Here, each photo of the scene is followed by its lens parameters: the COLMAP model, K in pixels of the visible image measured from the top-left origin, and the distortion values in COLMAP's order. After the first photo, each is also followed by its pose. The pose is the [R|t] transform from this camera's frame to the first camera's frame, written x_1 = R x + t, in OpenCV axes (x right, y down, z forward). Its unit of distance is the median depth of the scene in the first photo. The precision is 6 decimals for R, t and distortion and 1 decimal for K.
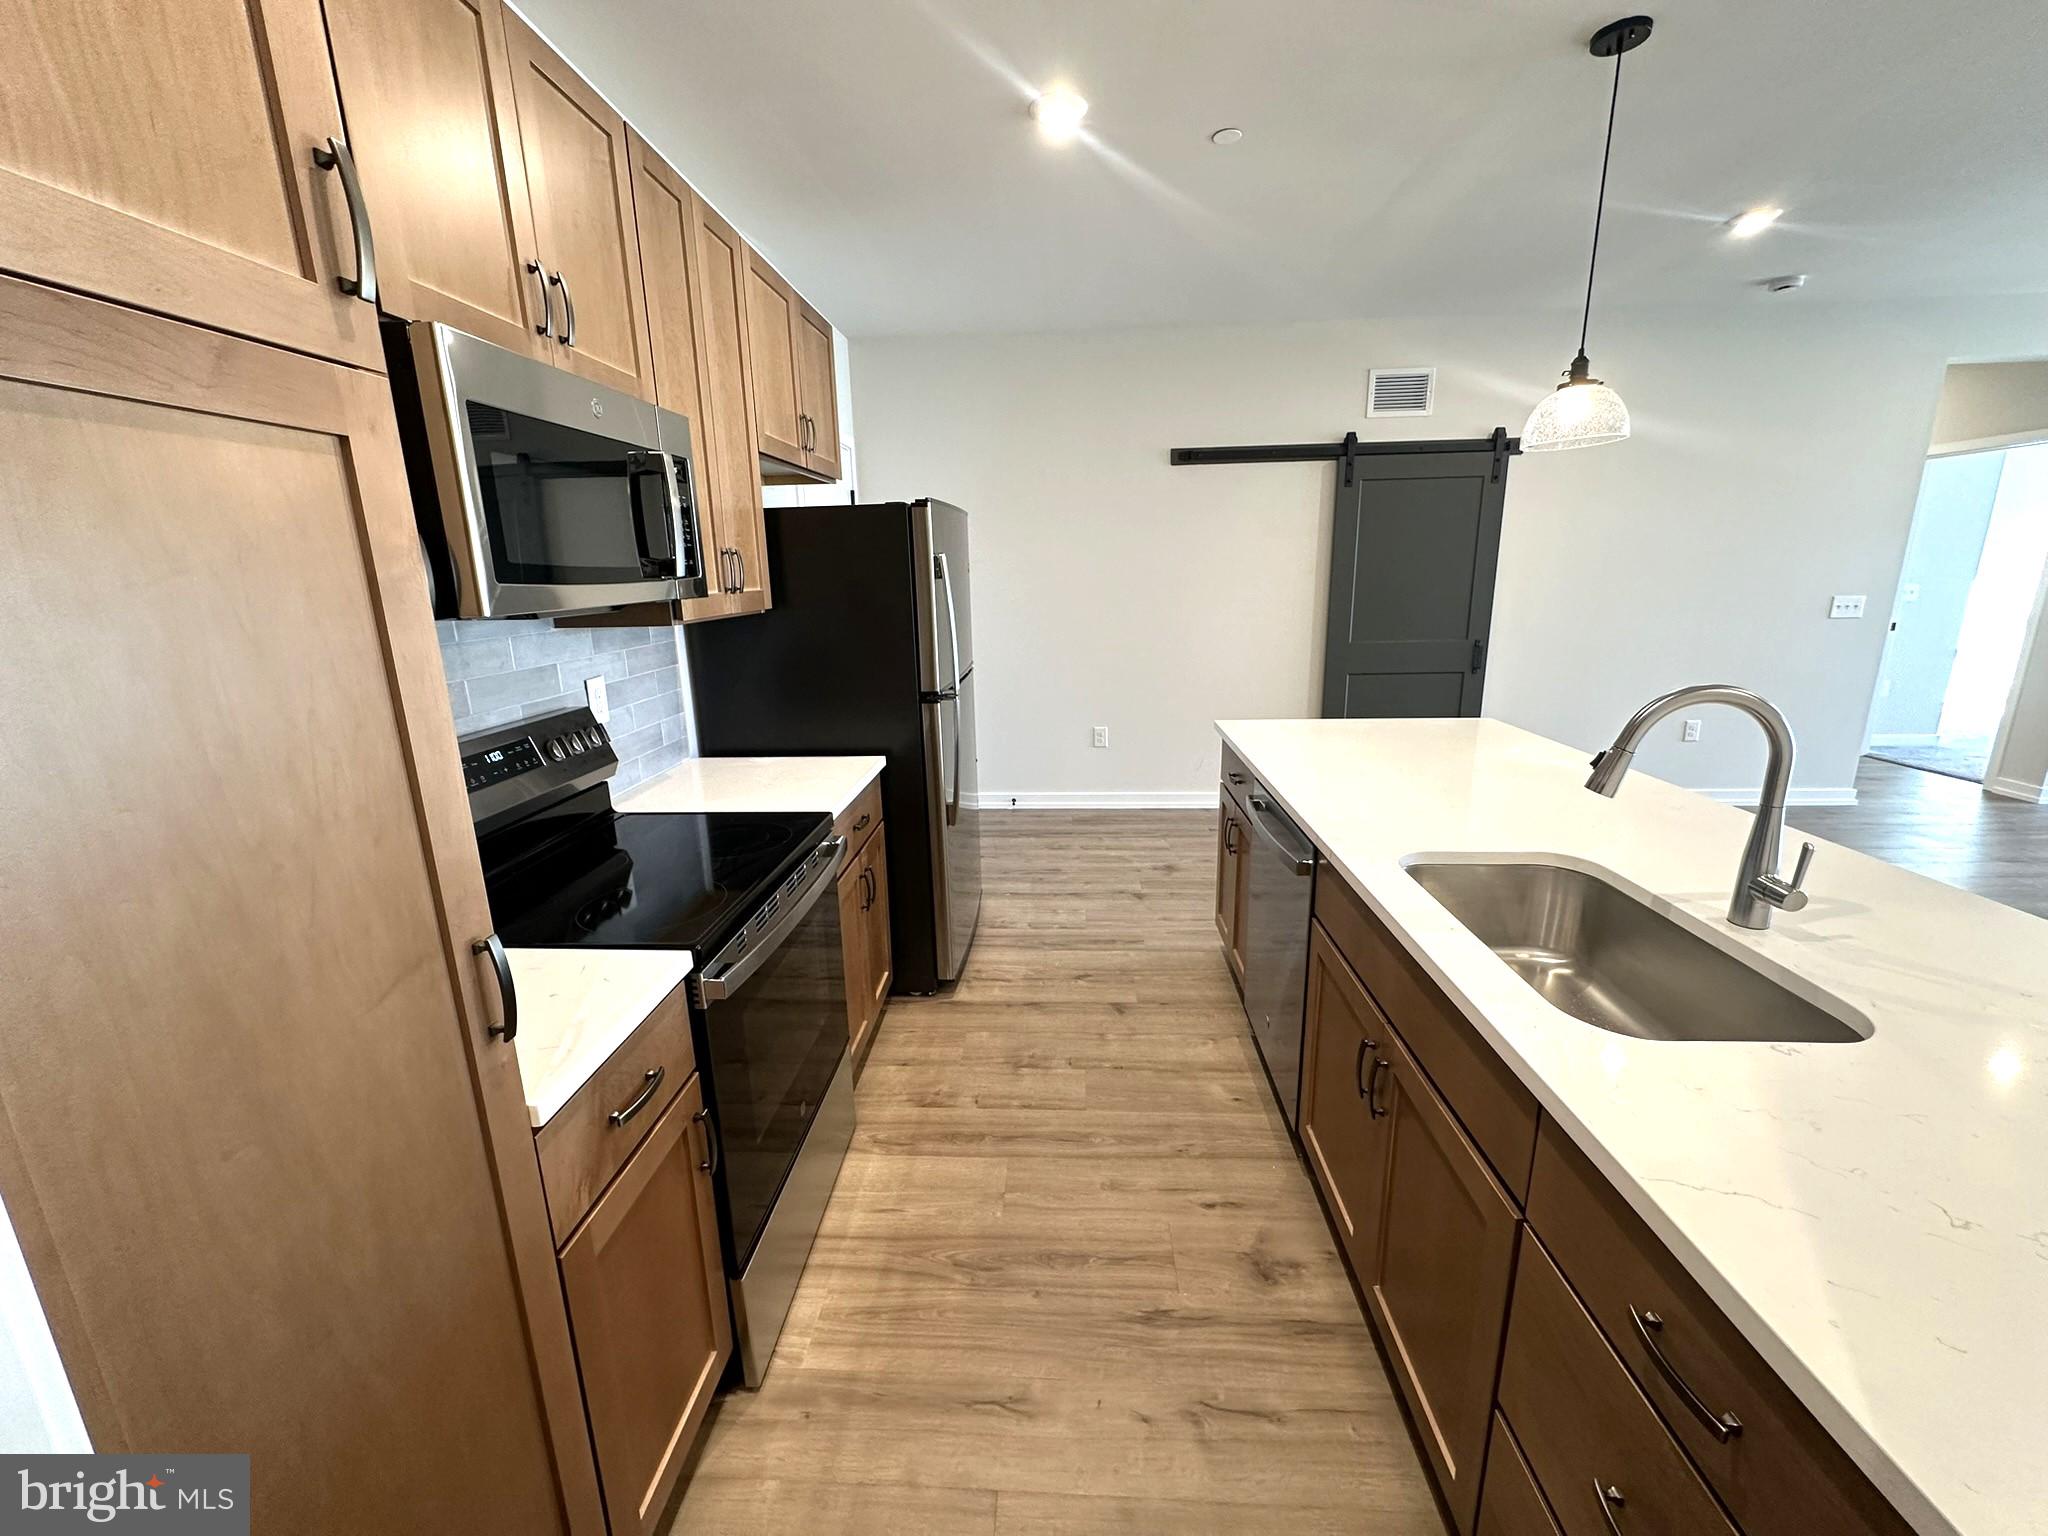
lens RADIAL K [[815.3, 0, 1022.5], [0, 815.3, 766.9], [0, 0, 1]] dist [-0.001769, -0.000126]
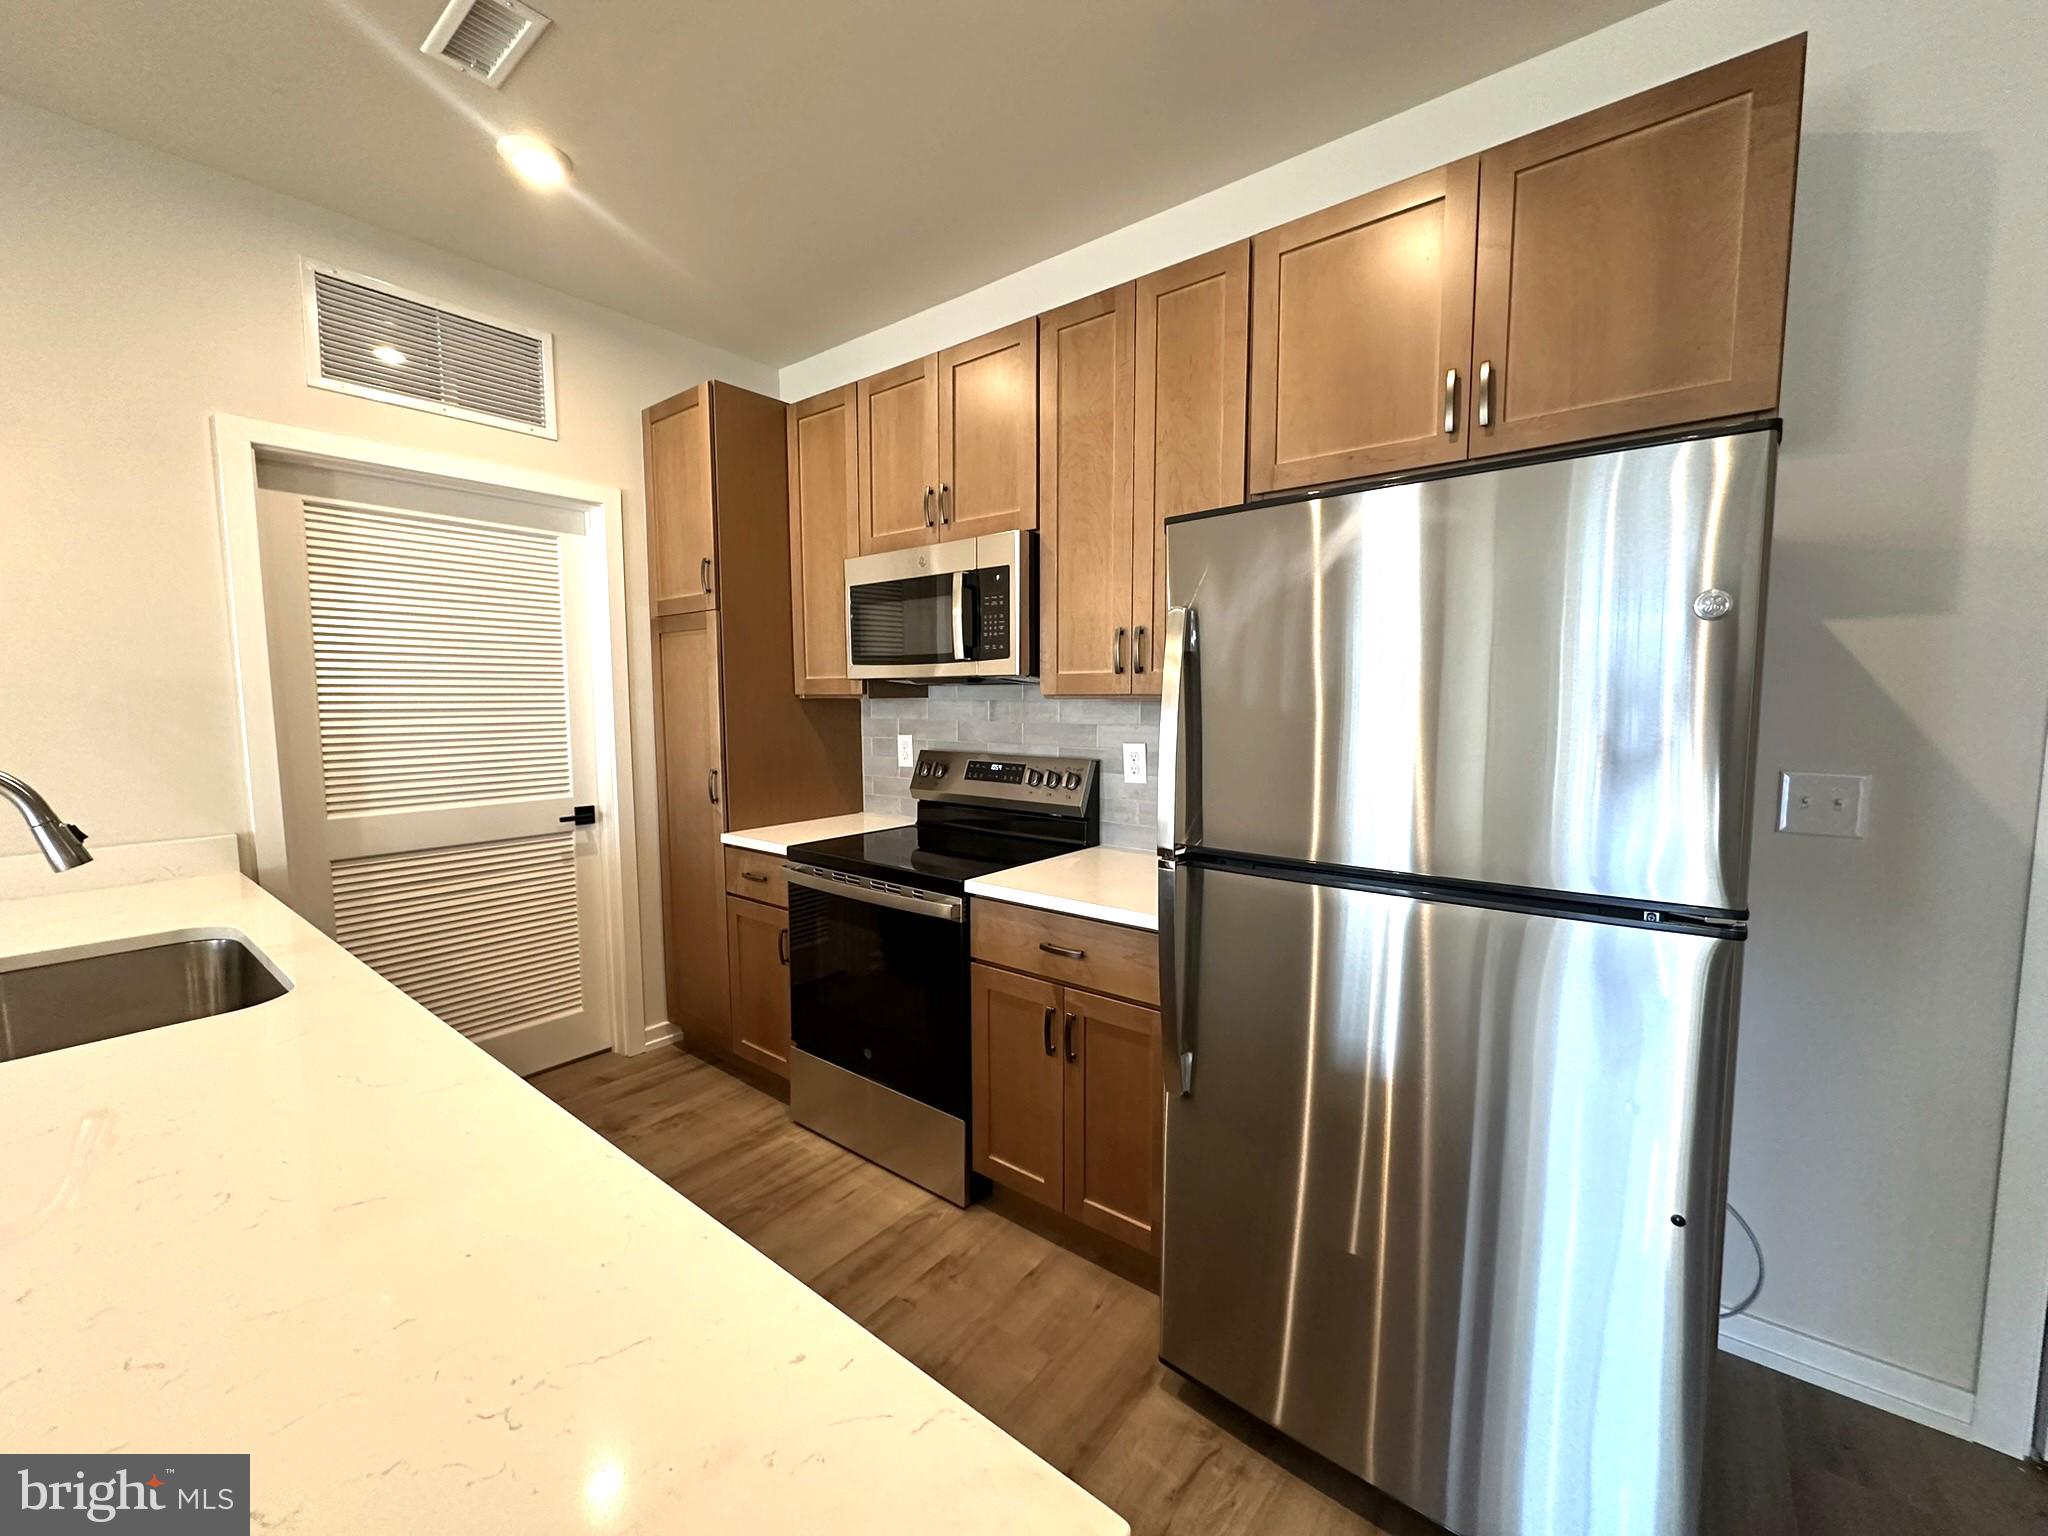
lens RADIAL K [[815.3, 0, 1022.5], [0, 815.3, 766.9], [0, 0, 1]] dist [-0.001769, -0.000126]
pose [[-0.575708, 0.095367, -0.812075, 0.283237], [-0.180531, 0.953839, 0.240000, -0.177853], [0.797476, 0.284775, -0.531916, 0.814464]]
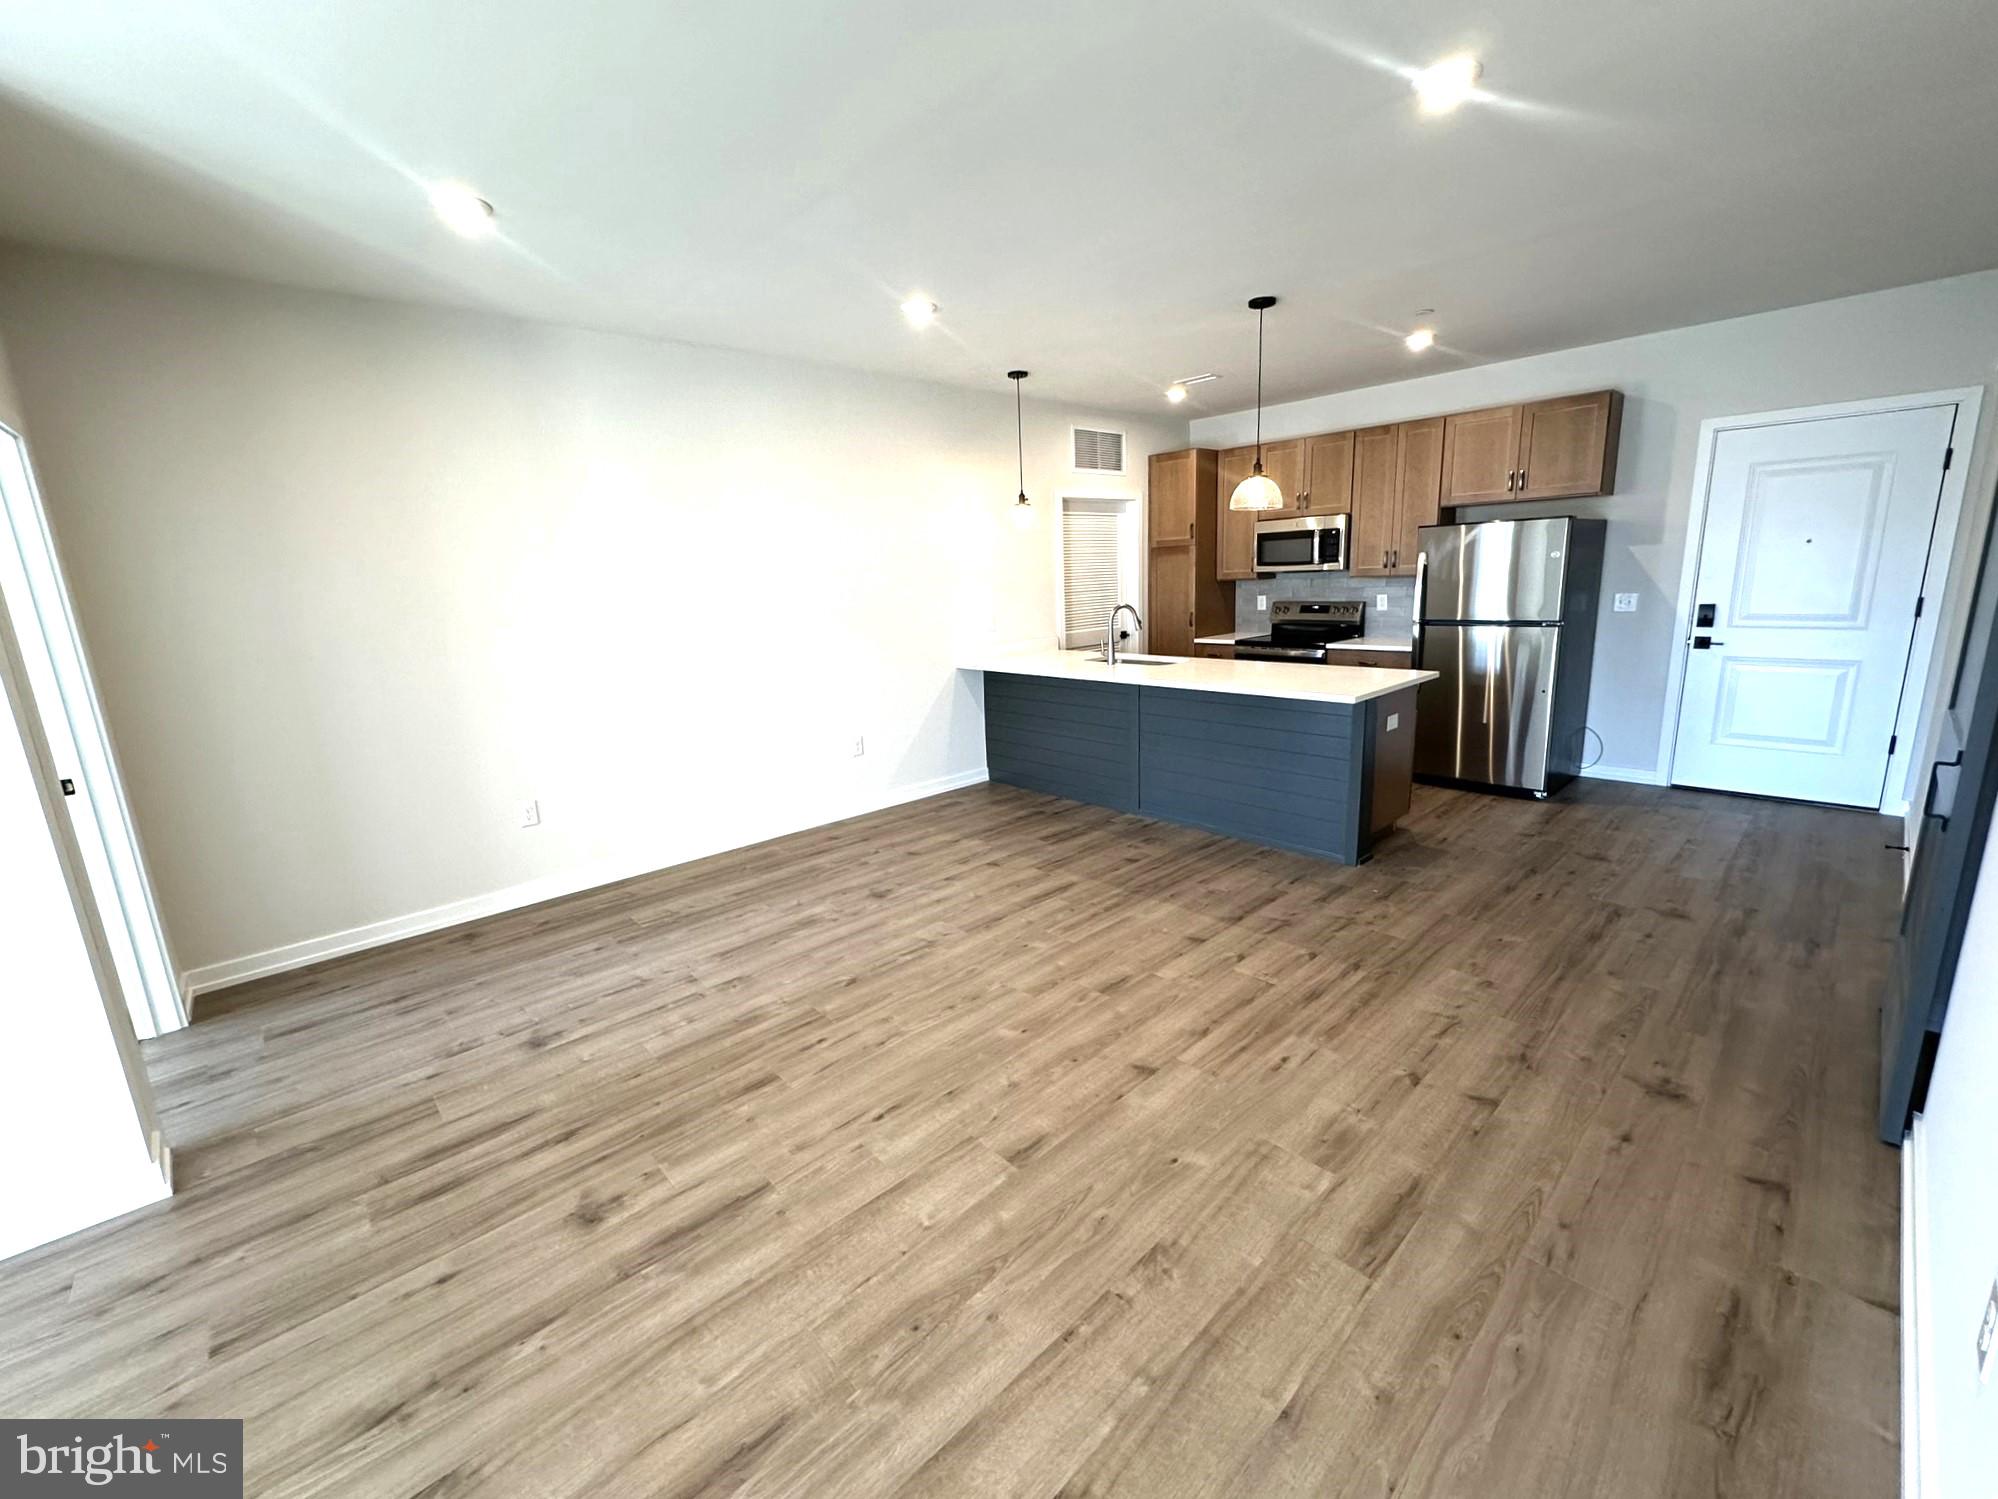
lens RADIAL K [[814.4, 0, 997.6], [0, 814.4, 749.6], [0, 0, 1]] dist [-0.002990, -0.000730]
pose [[-0.691663, 0.204652, -0.692618, 1.400744], [-0.115526, 0.915312, 0.385820, -0.307434], [0.712920, 0.346873, -0.609446, 1.079707]]
